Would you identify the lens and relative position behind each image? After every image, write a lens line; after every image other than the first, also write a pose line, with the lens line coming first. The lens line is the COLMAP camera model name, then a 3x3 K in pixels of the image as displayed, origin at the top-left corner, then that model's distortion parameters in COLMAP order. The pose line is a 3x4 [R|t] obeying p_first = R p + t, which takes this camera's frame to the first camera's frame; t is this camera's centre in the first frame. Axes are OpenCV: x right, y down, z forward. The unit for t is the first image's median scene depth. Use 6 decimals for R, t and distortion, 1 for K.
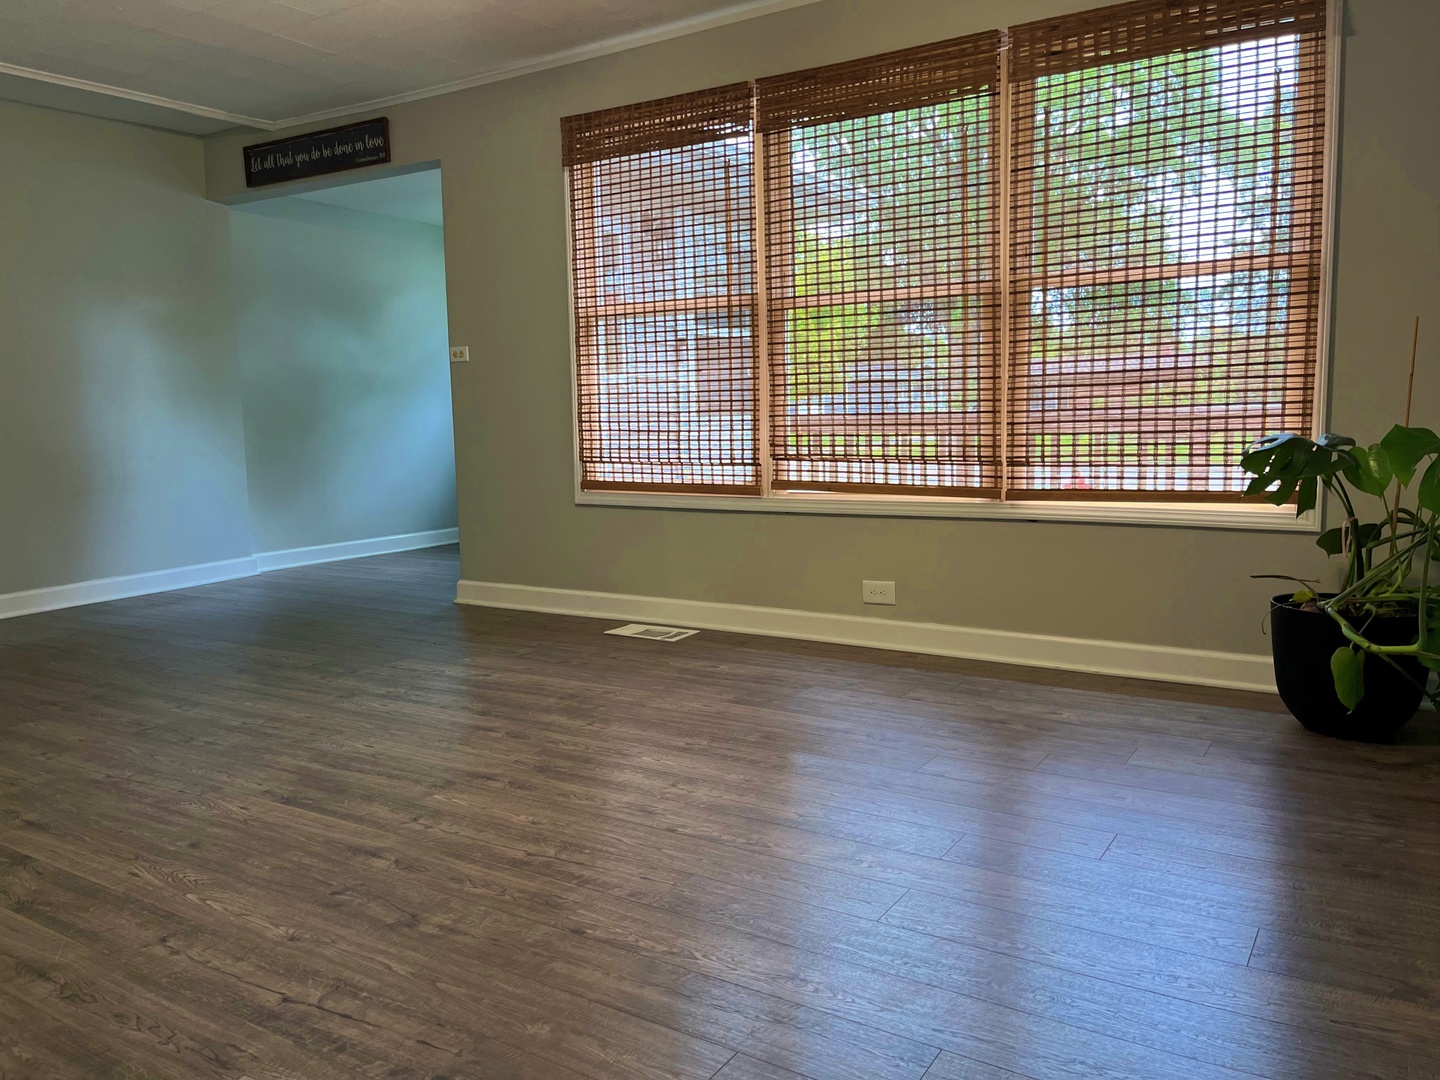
lens RADIAL K [[1092.5, 0, 718.9], [0, 1092.5, 550.6], [0, 0, 1]] dist [0.031911, -0.018310]
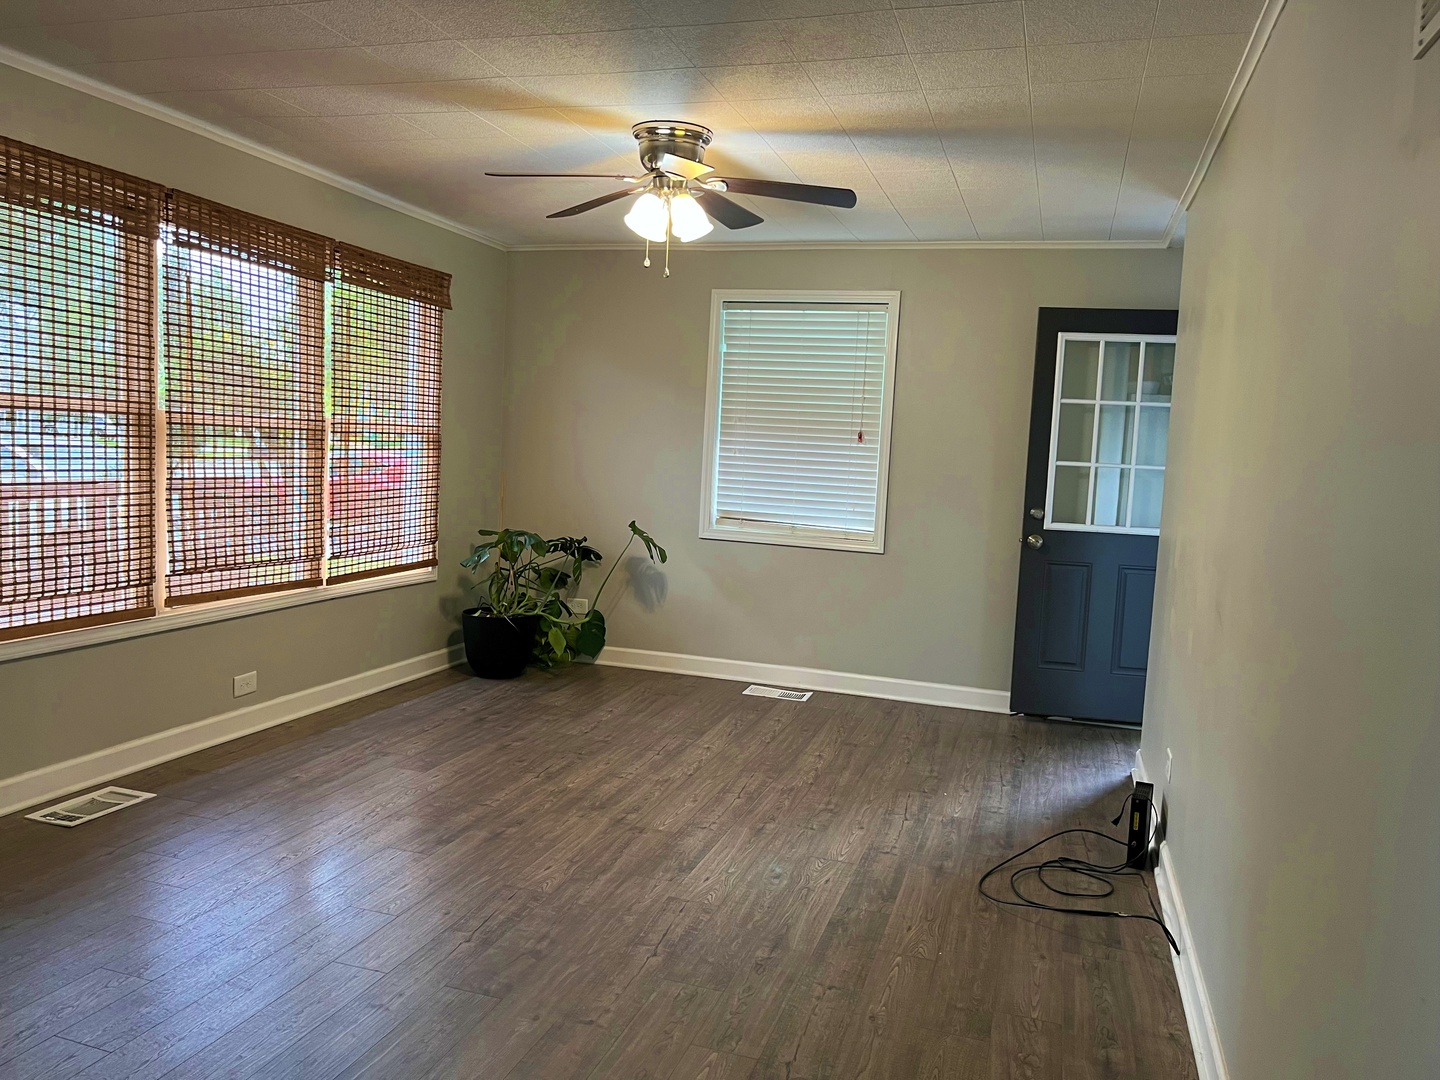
lens RADIAL K [[1092.5, 0, 718.5], [0, 1092.5, 536.0], [0, 0, 1]] dist [0.031911, -0.018310]
pose [[-0.261153, -0.071339, 0.962658, -1.481861], [0.077442, 0.992503, 0.094559, -0.255115], [-0.962186, 0.099245, -0.253670, 1.153117]]
